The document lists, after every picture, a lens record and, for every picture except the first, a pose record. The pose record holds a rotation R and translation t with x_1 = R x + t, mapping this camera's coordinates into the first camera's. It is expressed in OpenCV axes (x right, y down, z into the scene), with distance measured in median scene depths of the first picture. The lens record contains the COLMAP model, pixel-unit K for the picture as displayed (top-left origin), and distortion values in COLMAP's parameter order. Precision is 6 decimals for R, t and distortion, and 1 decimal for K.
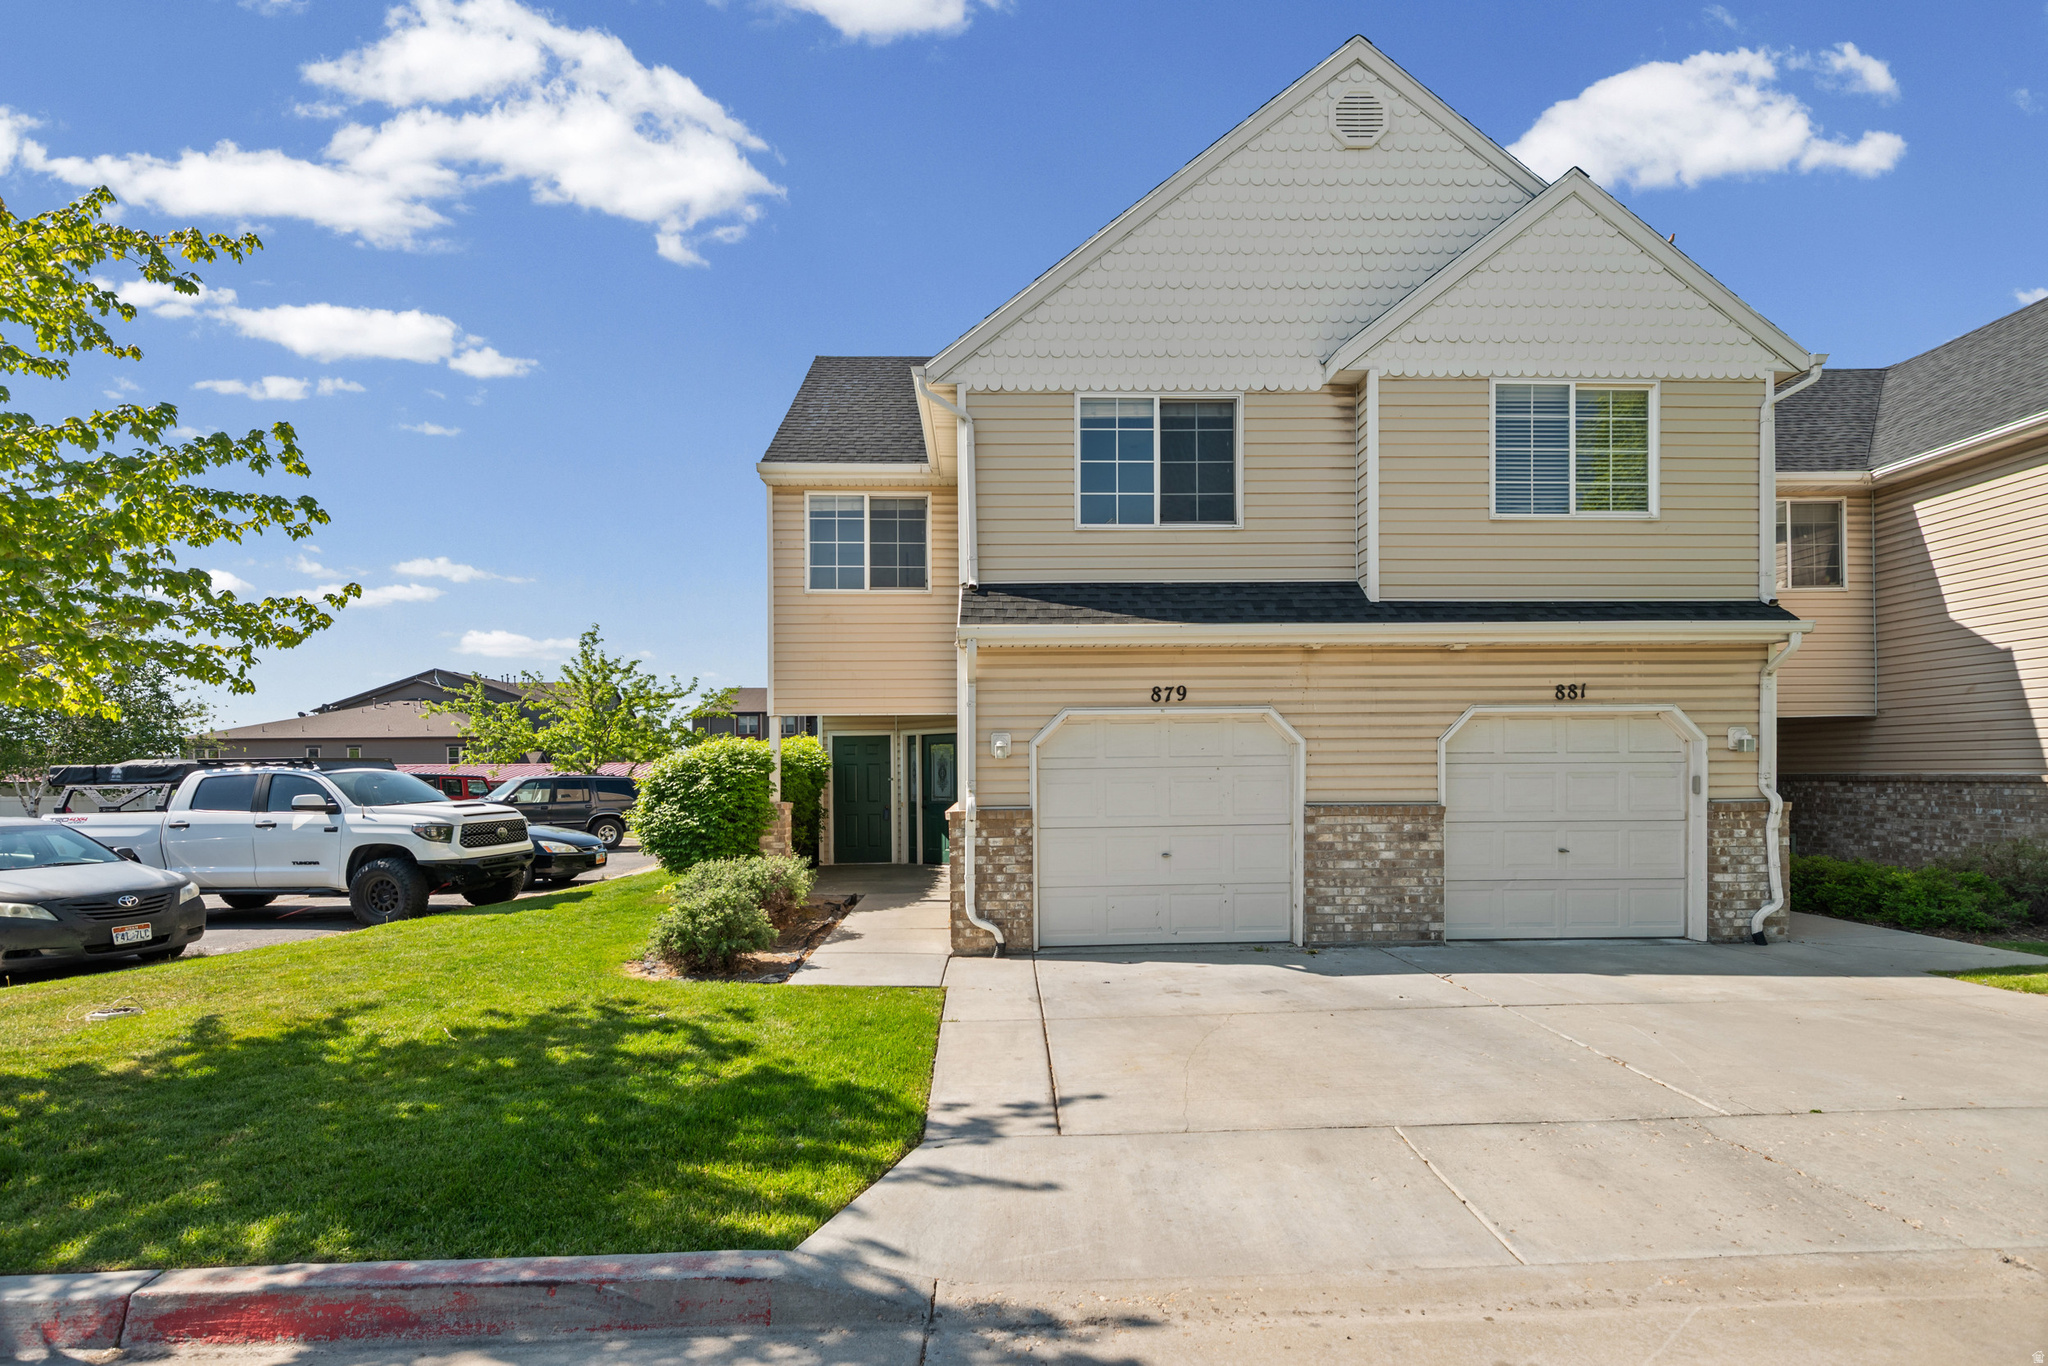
lens RADIAL K [[974.4, 0, 1025.6], [0, 974.4, 784.0], [0, 0, 1]] dist [0.000509, -0.000445]
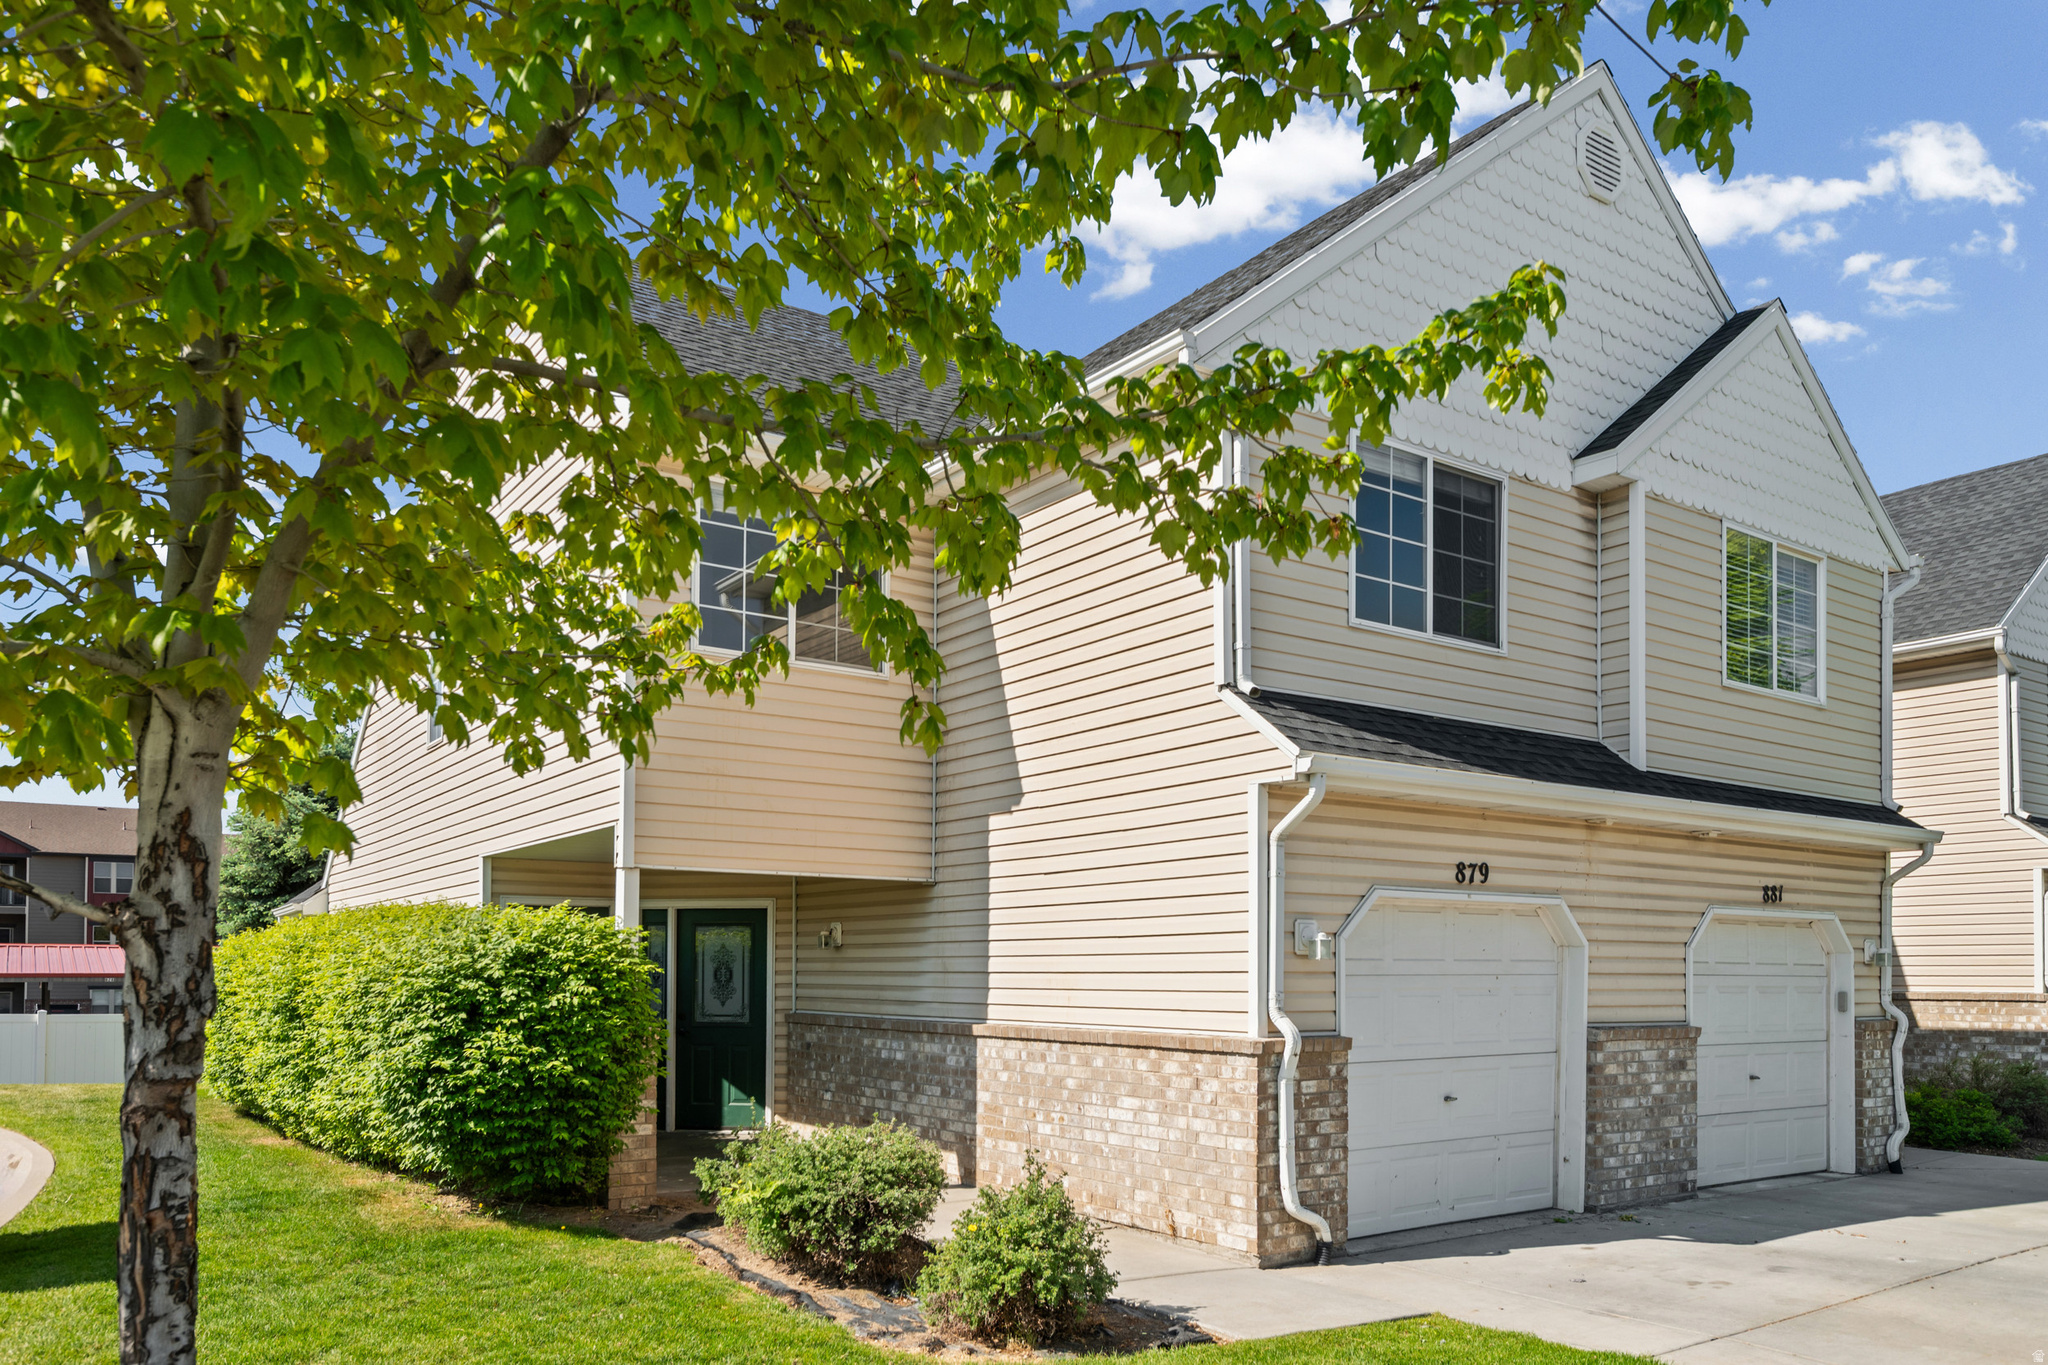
lens RADIAL K [[1441.4, 0, 1022.8], [0, 1441.4, 957.3], [0, 0, 1]] dist [-0.007037, 0.002365]
pose [[0.843802, 0.019272, 0.536308, -0.694794], [-0.007257, 0.999673, -0.024505, -0.002077], [-0.536605, 0.016786, 0.843667, 0.281676]]
